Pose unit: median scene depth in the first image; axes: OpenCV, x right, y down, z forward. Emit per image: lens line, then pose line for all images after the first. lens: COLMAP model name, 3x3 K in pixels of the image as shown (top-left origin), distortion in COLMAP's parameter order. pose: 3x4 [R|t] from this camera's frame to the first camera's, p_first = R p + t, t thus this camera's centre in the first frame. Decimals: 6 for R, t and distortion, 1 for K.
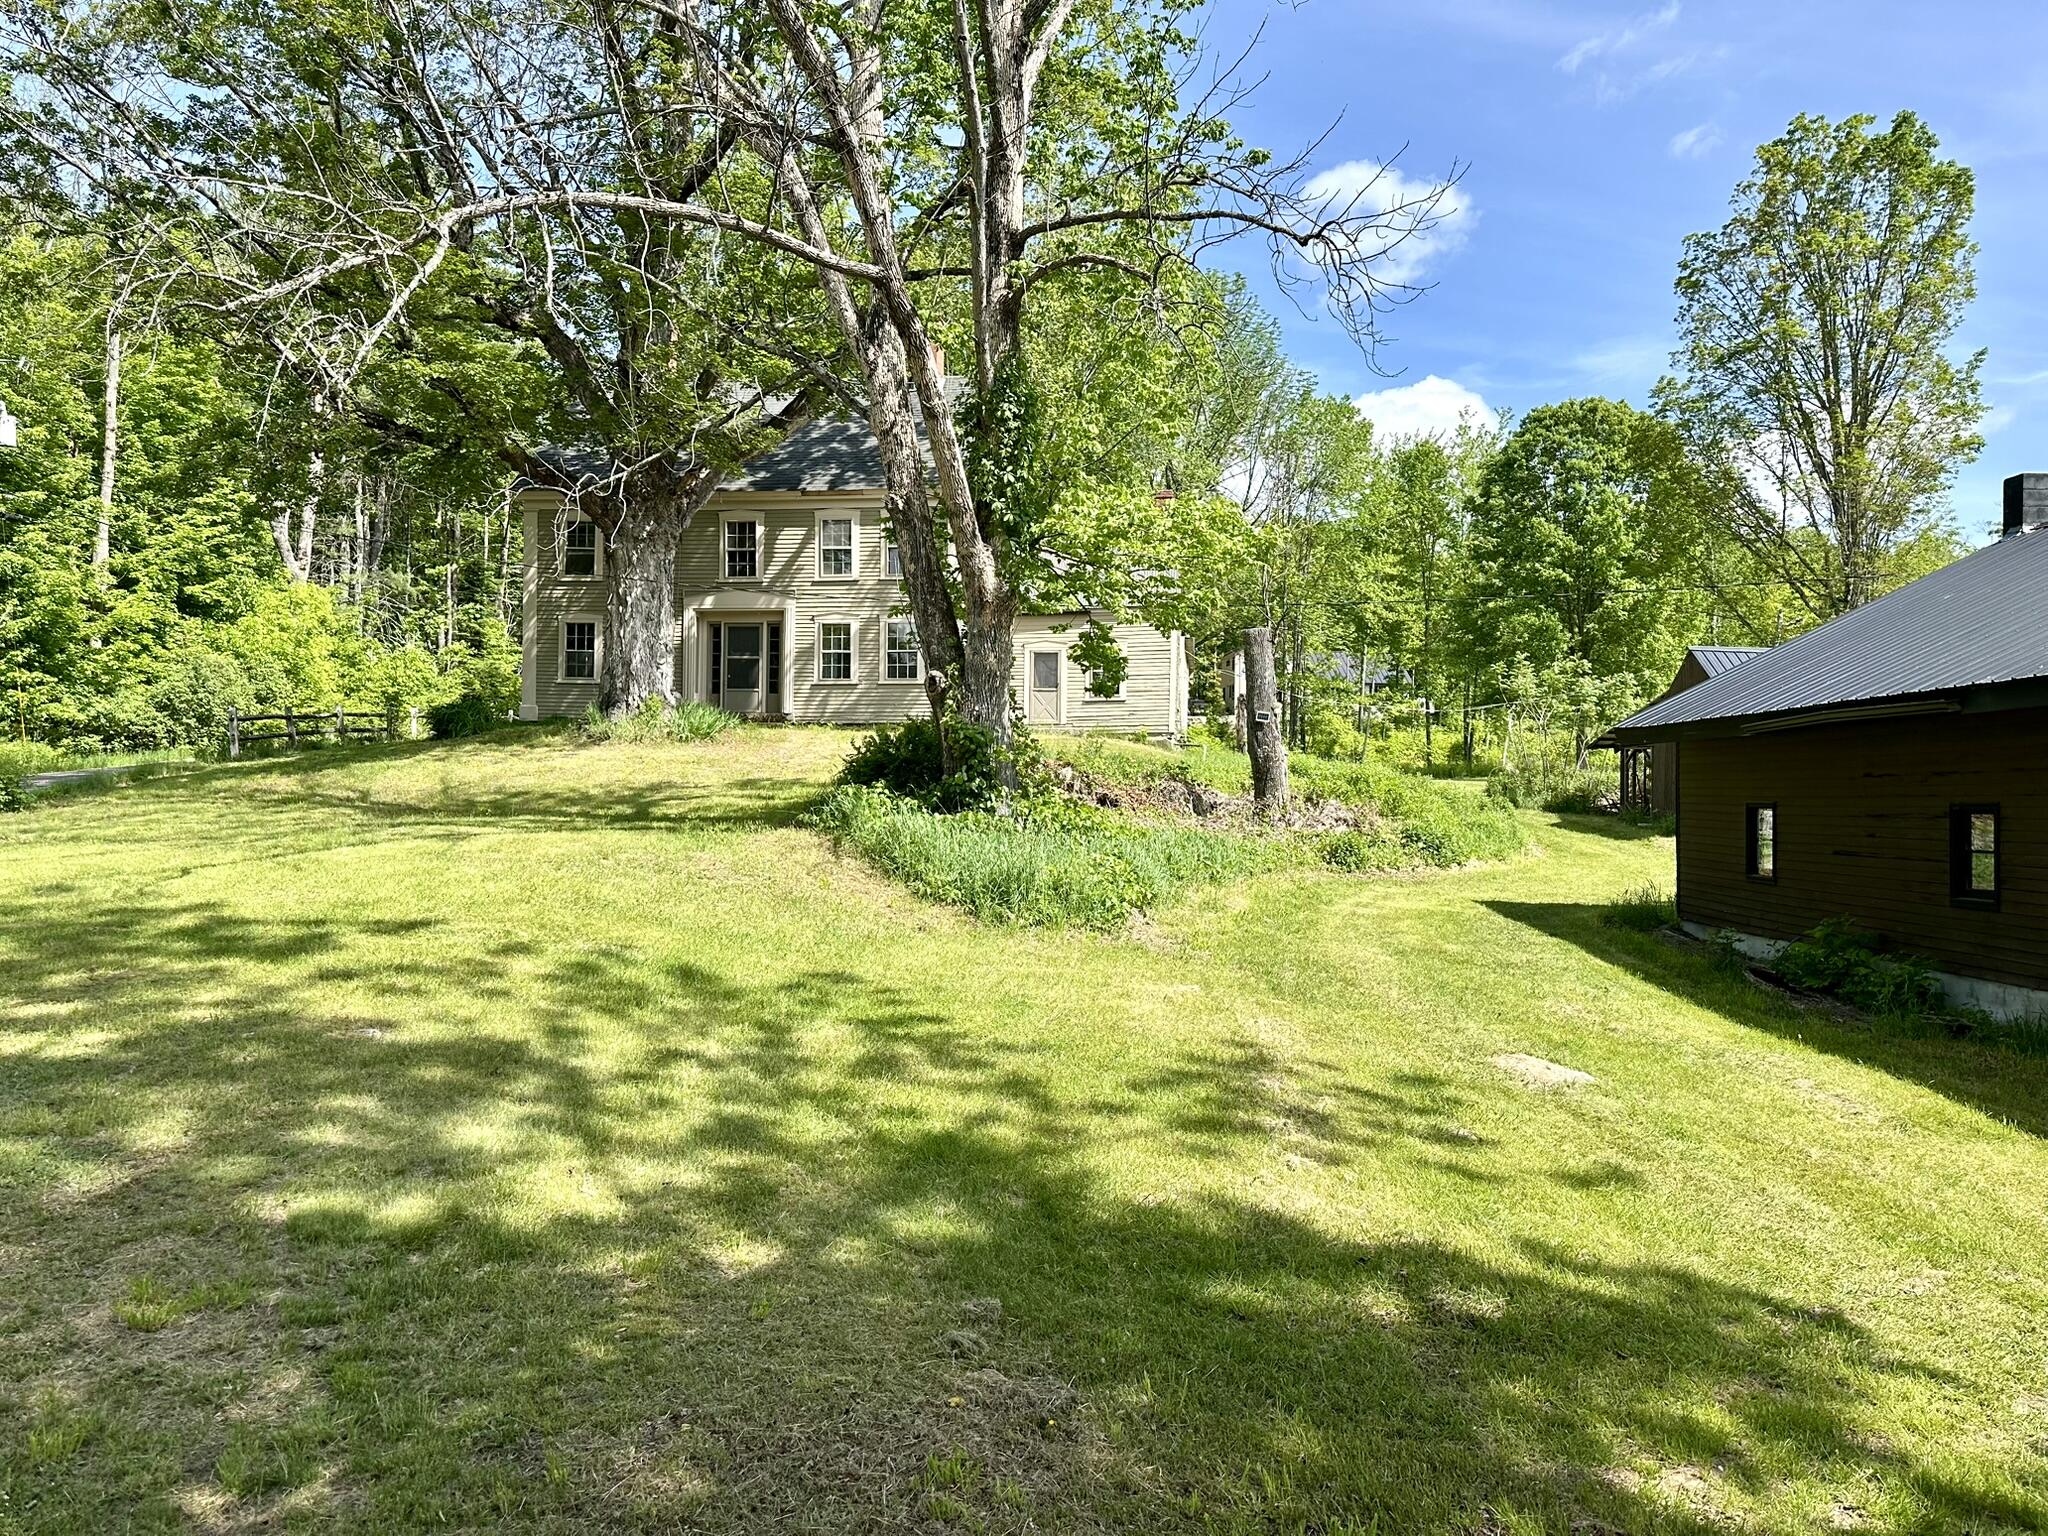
lens RADIAL K [[1448.4, 0, 1024.0], [0, 1448.4, 768.0], [0, 0, 1]] dist [0.136737, -0.192331]
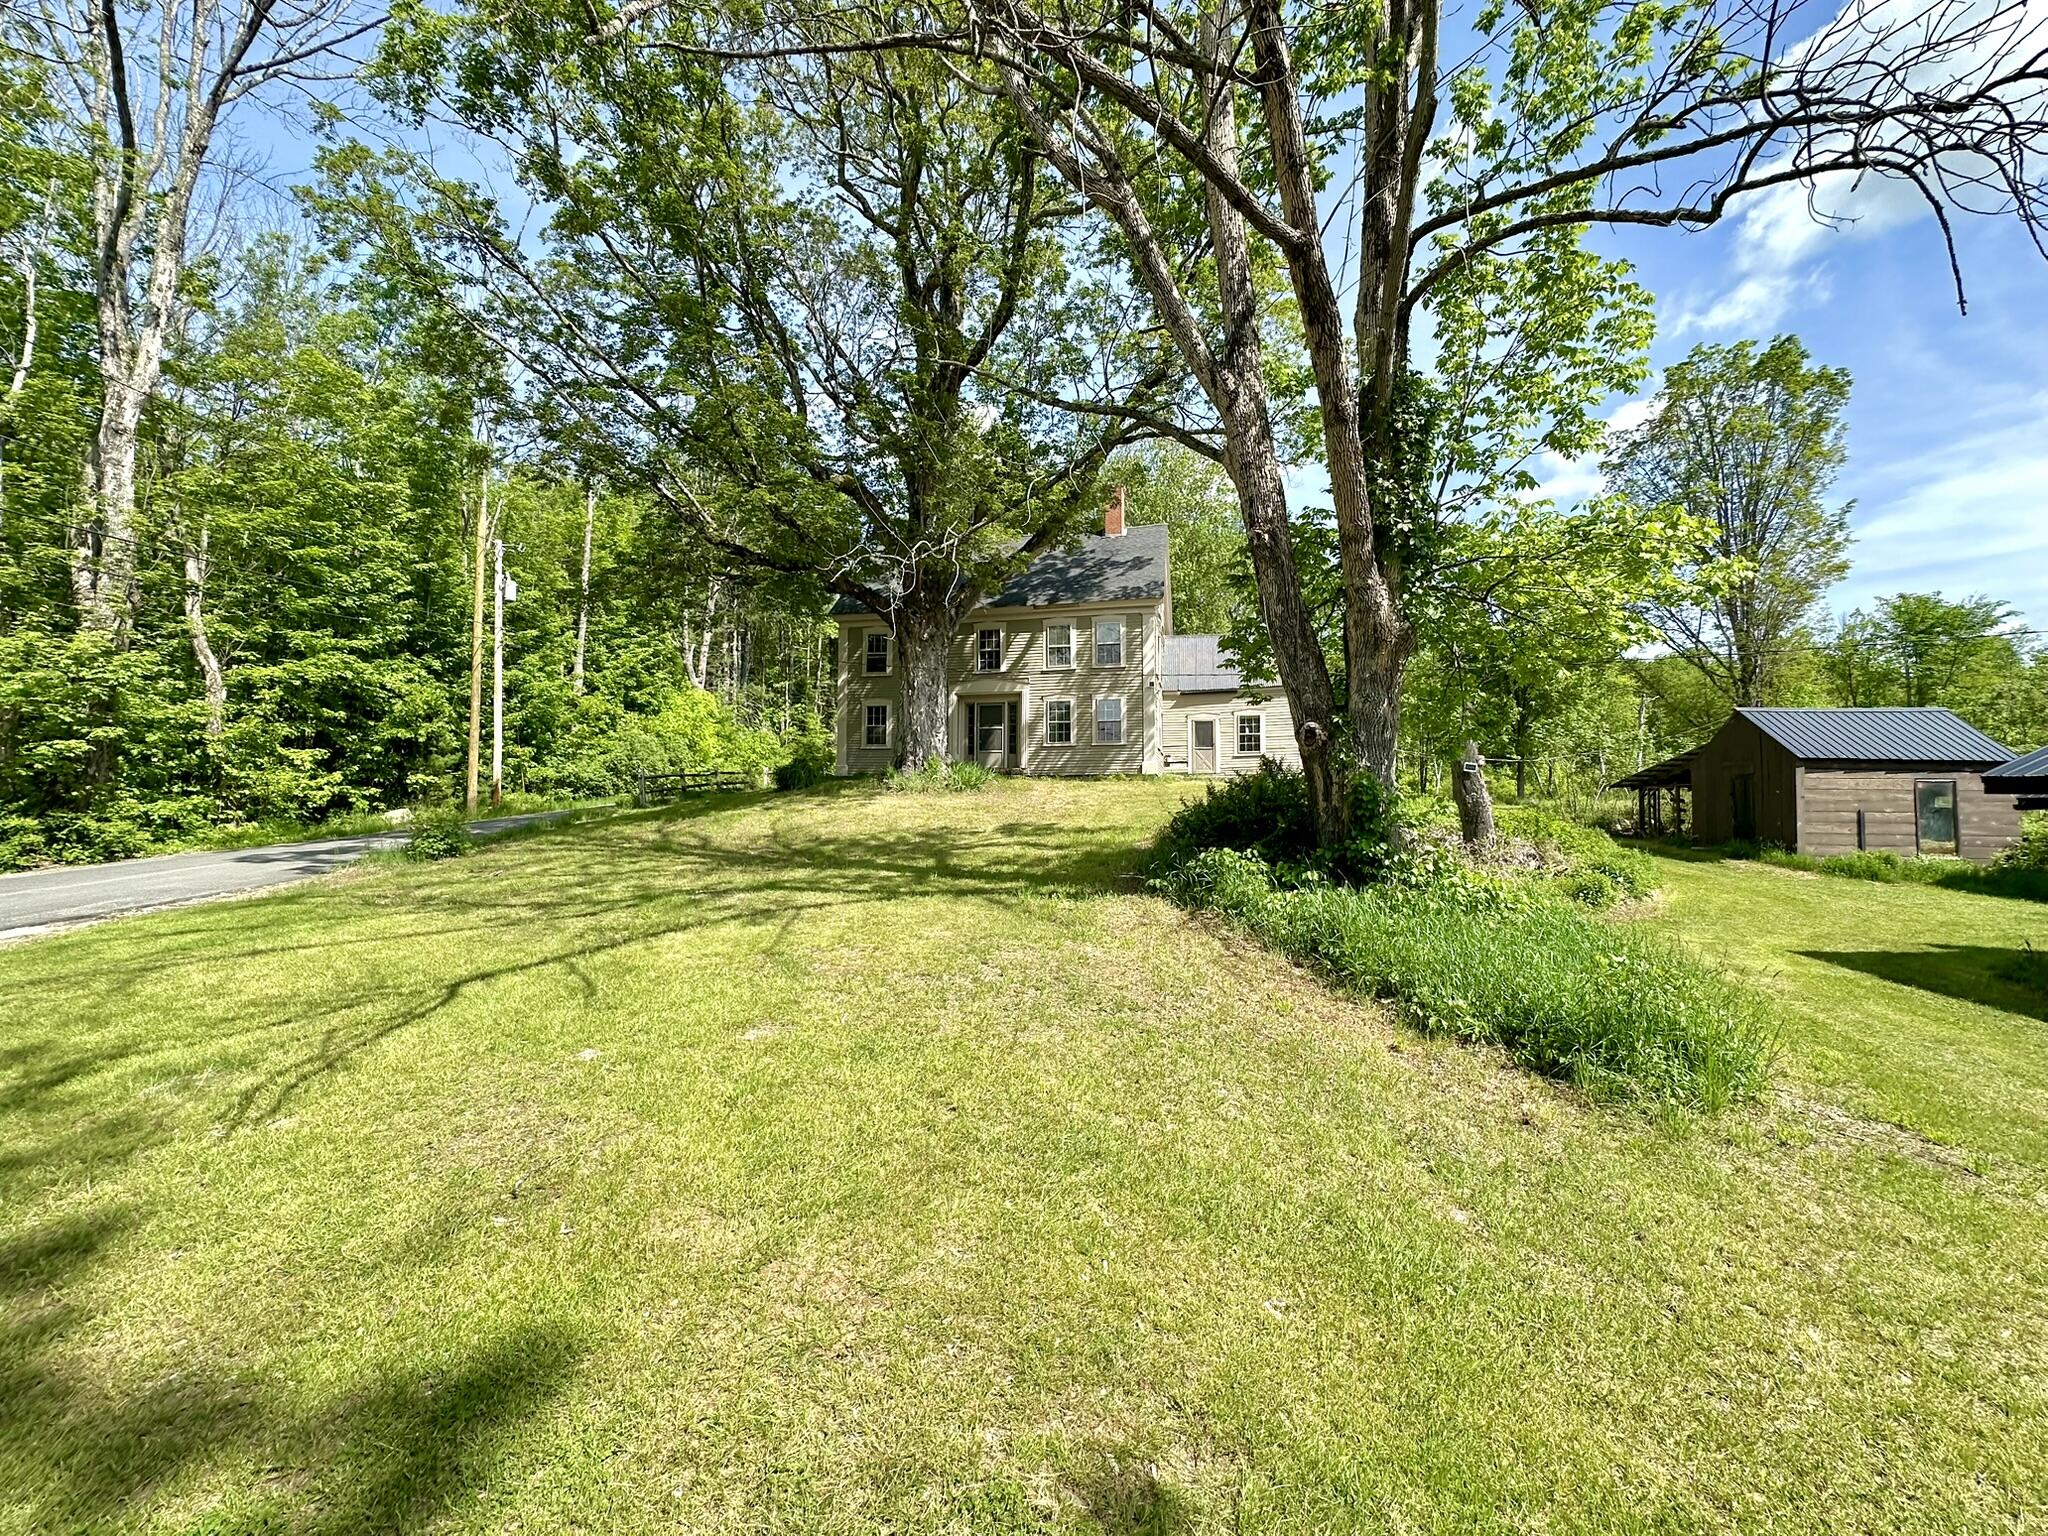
lens RADIAL K [[818.9, 0, 1024.0], [0, 818.9, 768.0], [0, 0, 1]] dist [-0.000107, -0.000045]
pose [[0.996015, -0.011802, -0.088396, -0.078638], [0.008760, 0.999358, -0.034729, -0.009254], [0.088749, 0.033817, 0.995480, 0.196783]]
